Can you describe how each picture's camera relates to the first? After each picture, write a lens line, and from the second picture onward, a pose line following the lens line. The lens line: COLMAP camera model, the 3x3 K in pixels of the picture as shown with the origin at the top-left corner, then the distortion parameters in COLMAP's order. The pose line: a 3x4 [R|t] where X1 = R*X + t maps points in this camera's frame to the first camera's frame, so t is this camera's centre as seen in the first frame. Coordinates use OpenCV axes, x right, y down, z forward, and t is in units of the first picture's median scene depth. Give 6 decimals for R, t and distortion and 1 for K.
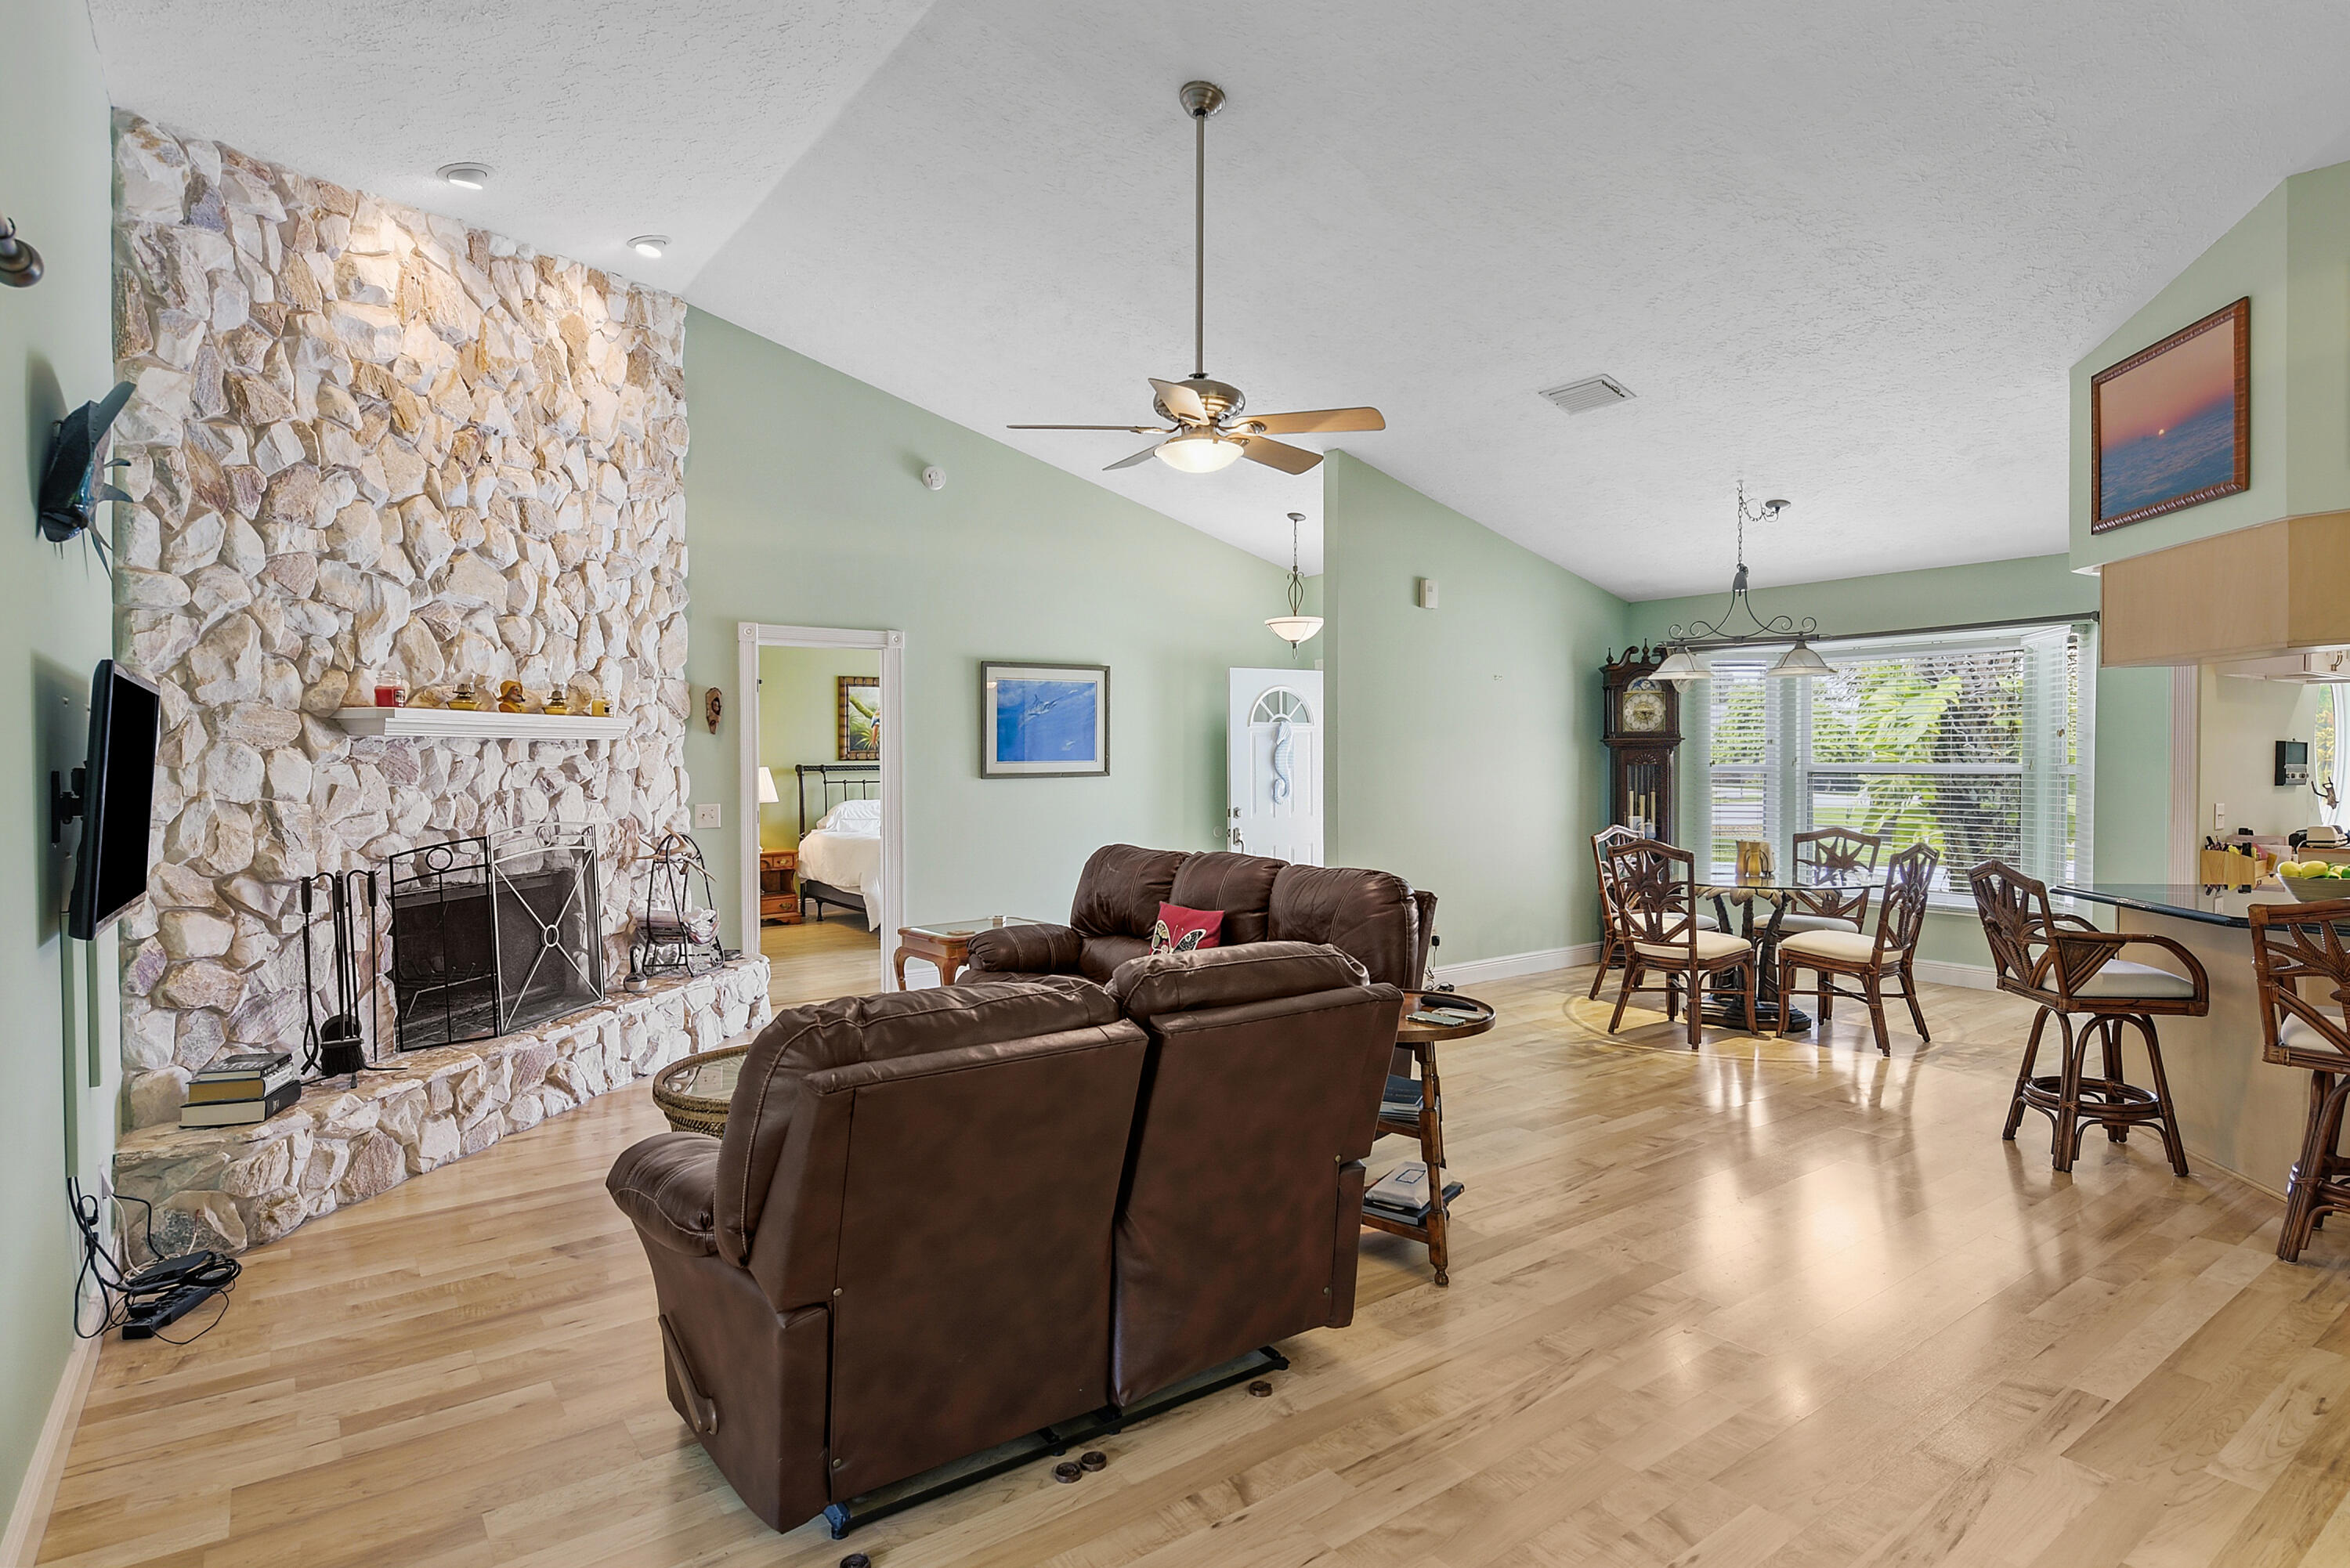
lens RADIAL K [[1255.1, 0, 1175.0], [0, 1255.1, 784.0], [0, 0, 1]] dist [-0.005562, -0.001668]
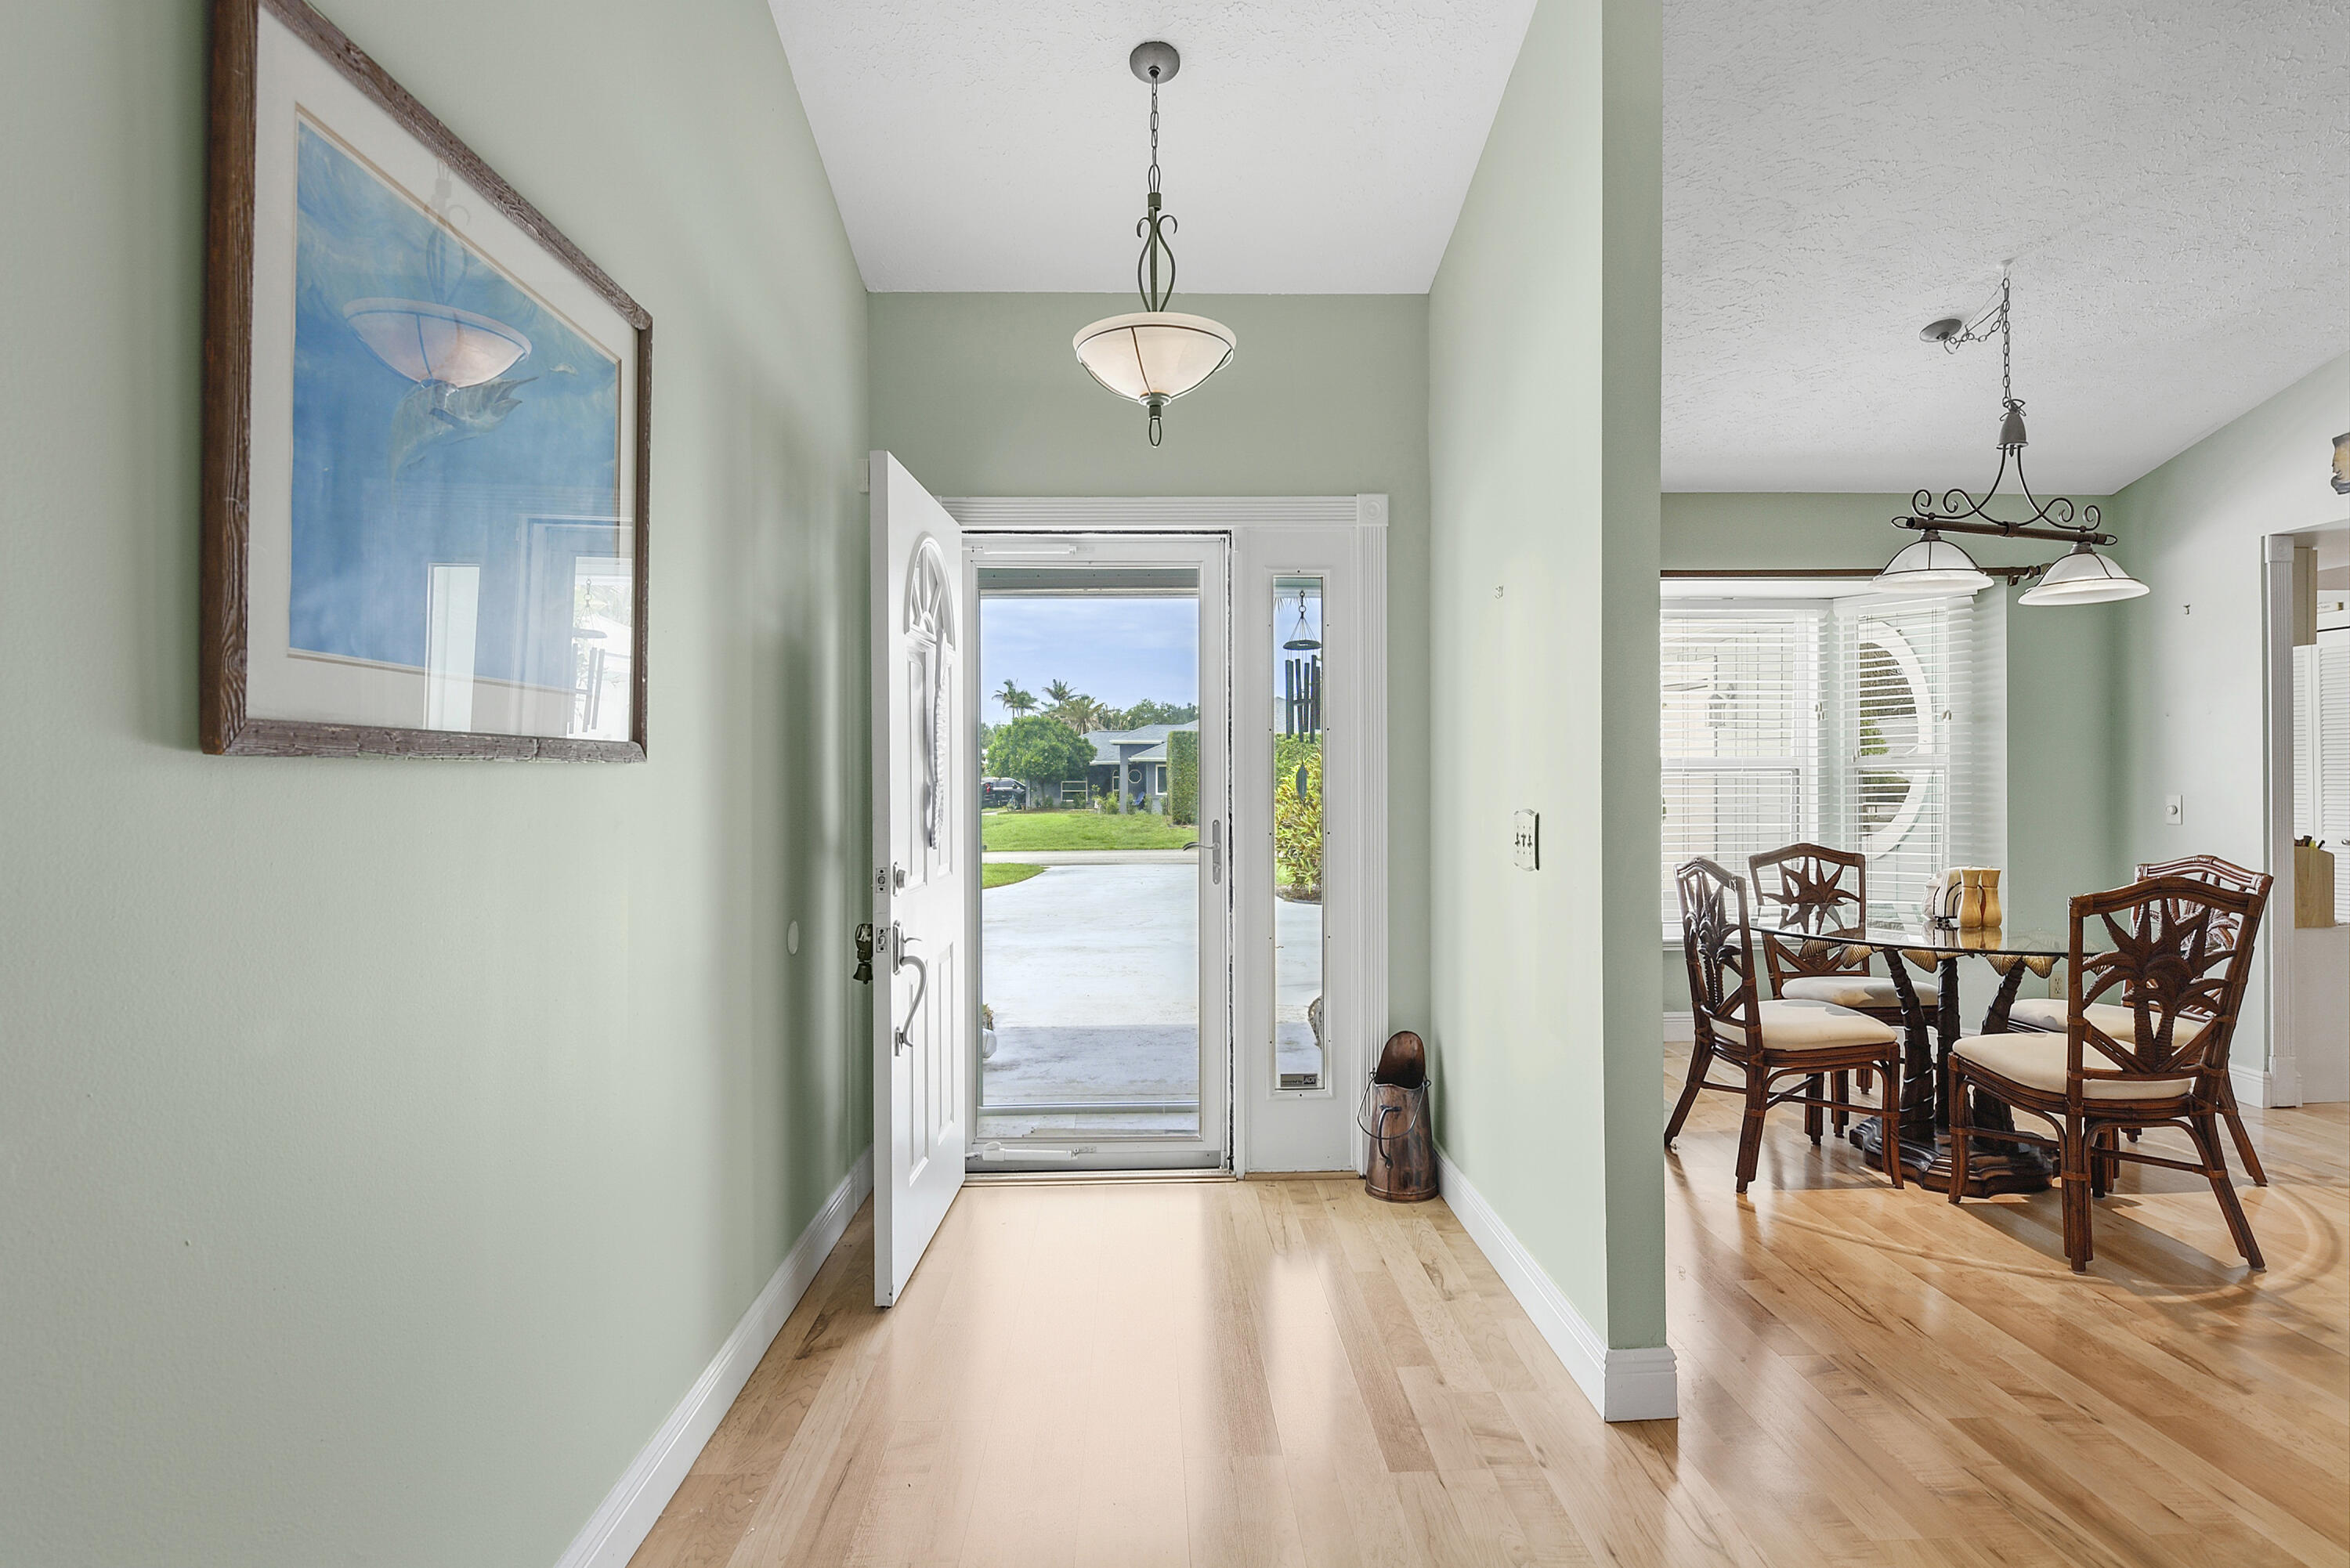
lens RADIAL K [[1279.4, 0, 1196.9], [0, 1279.4, 793.2], [0, 0, 1]] dist [-0.006801, -0.002044]
pose [[0.552174, -0.006035, 0.833707, -0.276852], [0.022186, 0.999726, -0.007457, 0.005694], [-0.833434, 0.022614, 0.552157, 1.032746]]
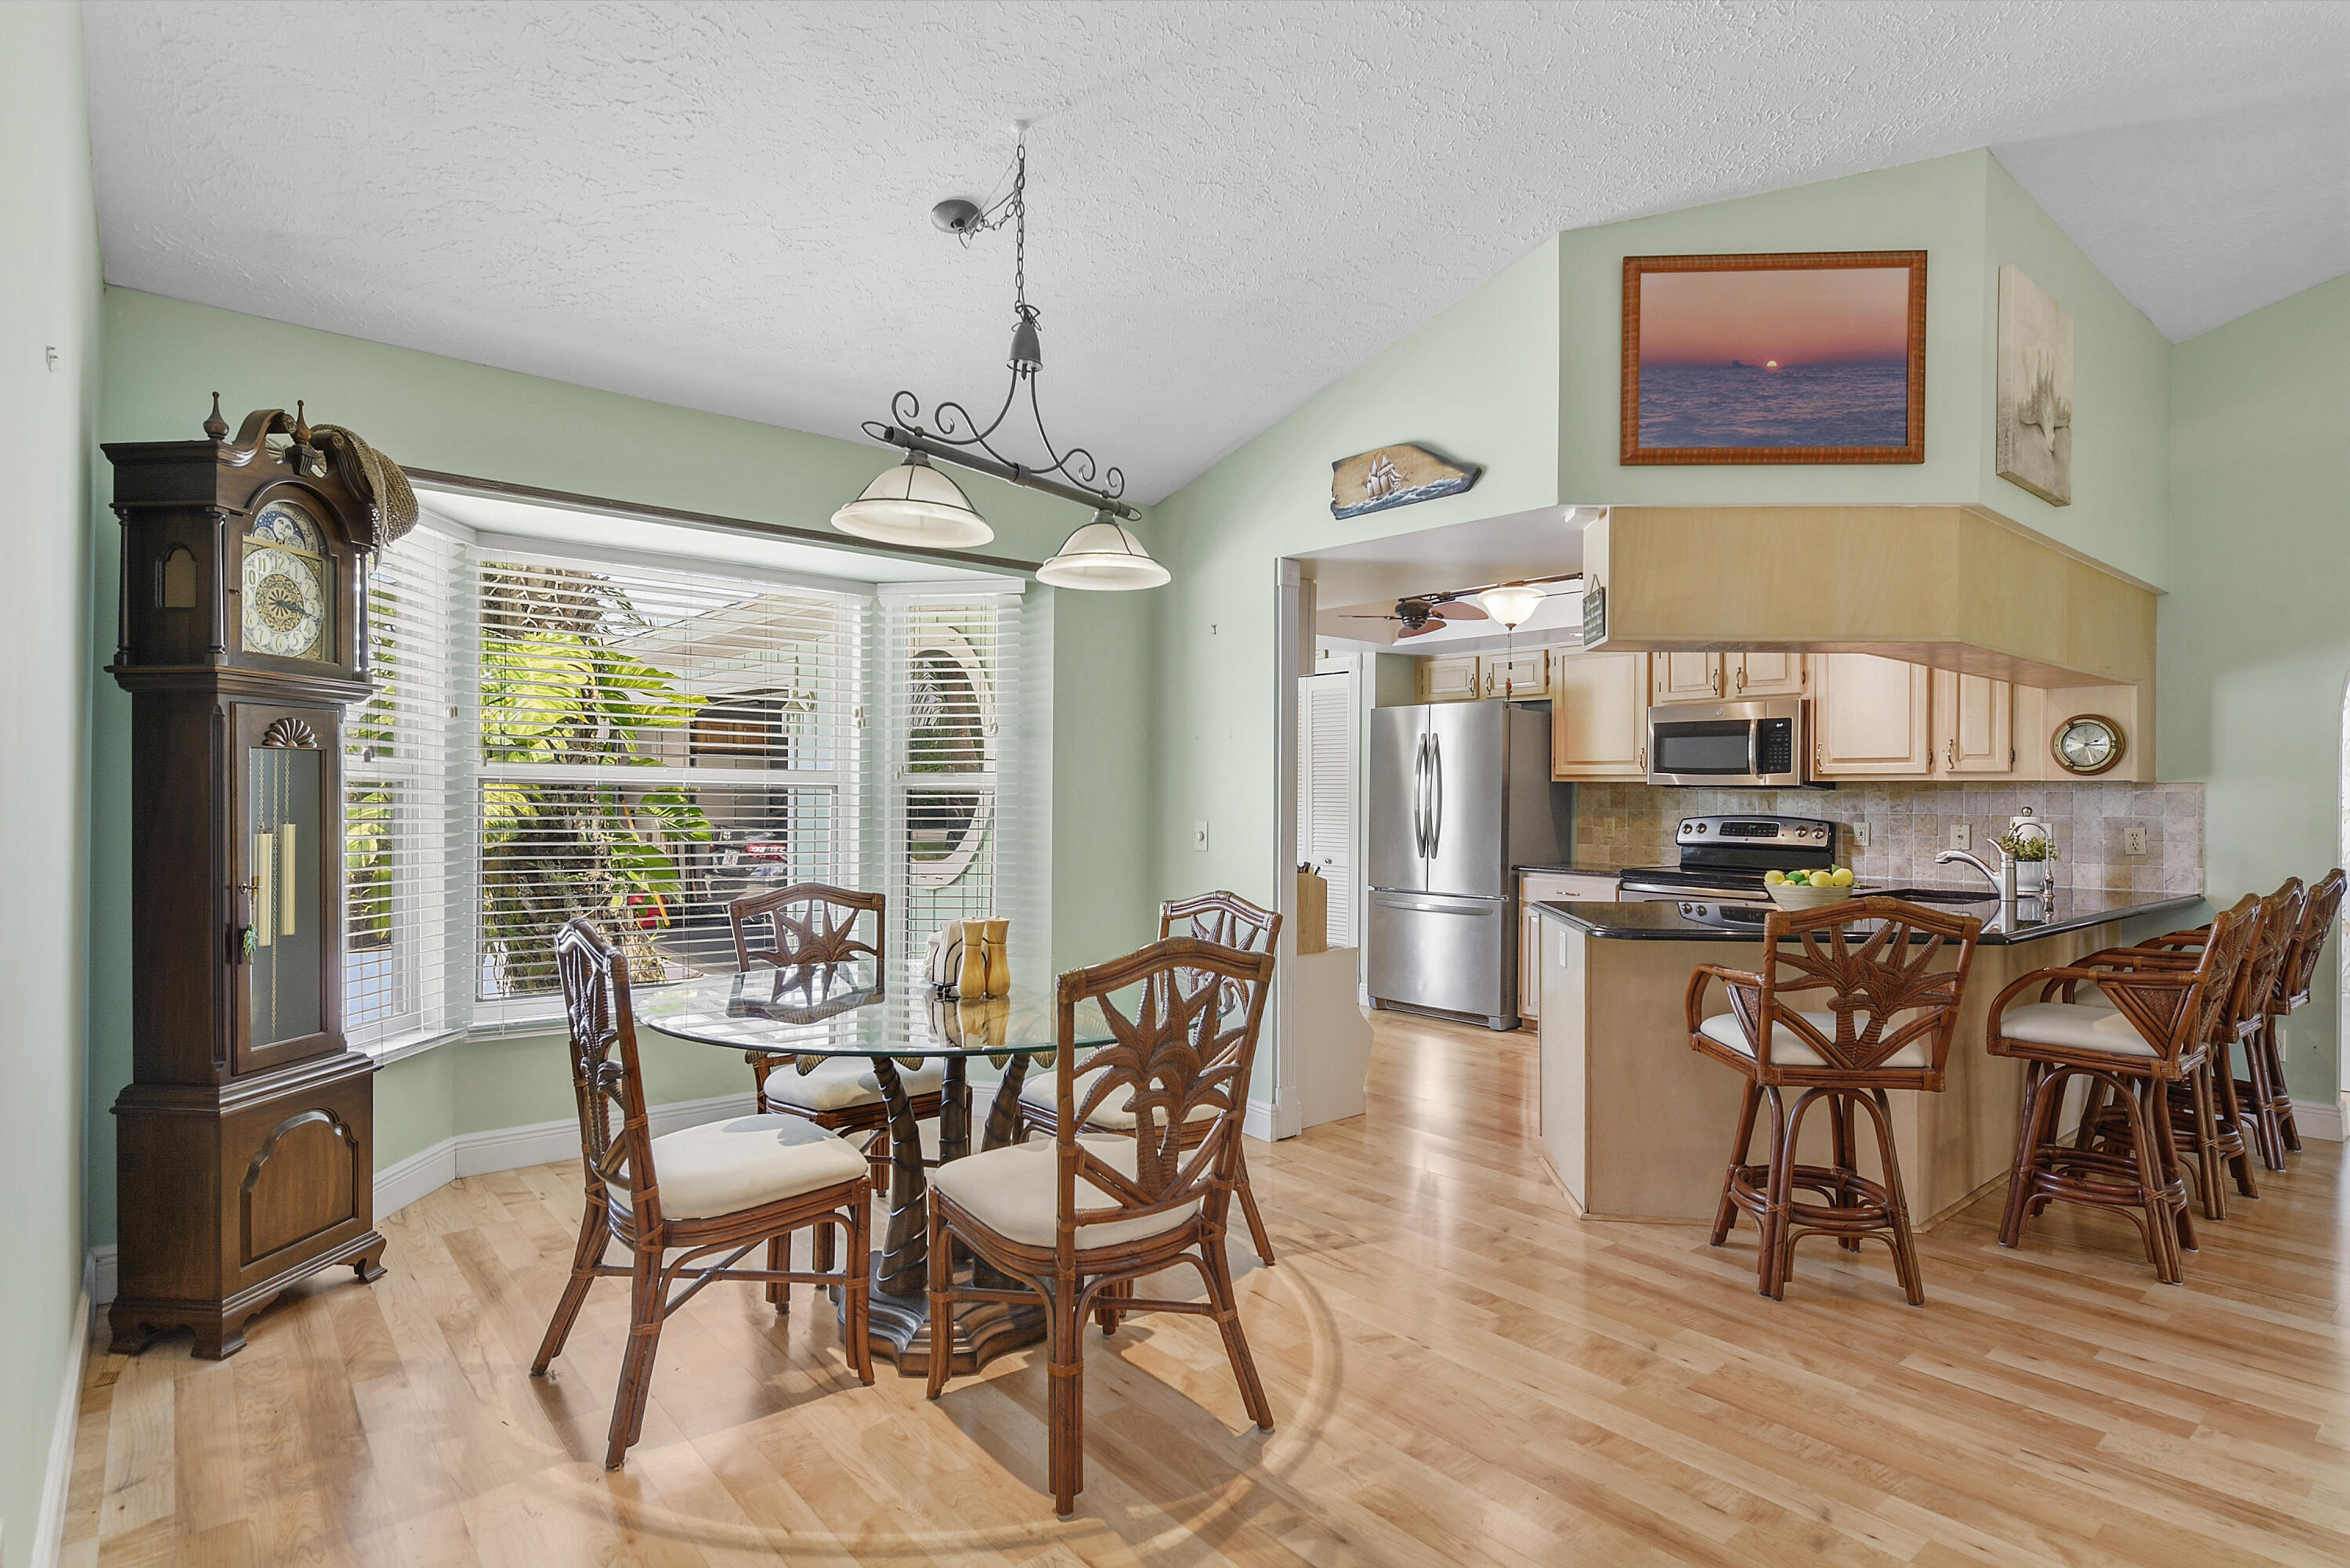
lens RADIAL K [[1230.3, 0, 1223.2], [0, 1230.3, 794.7], [0, 0, 1]] dist [0.002304, 0.000391]
pose [[-0.073723, 0.009313, 0.997235, 0.001889], [0.012250, 0.999889, -0.008432, 0.004934], [-0.997204, 0.011594, -0.073829, 1.002783]]
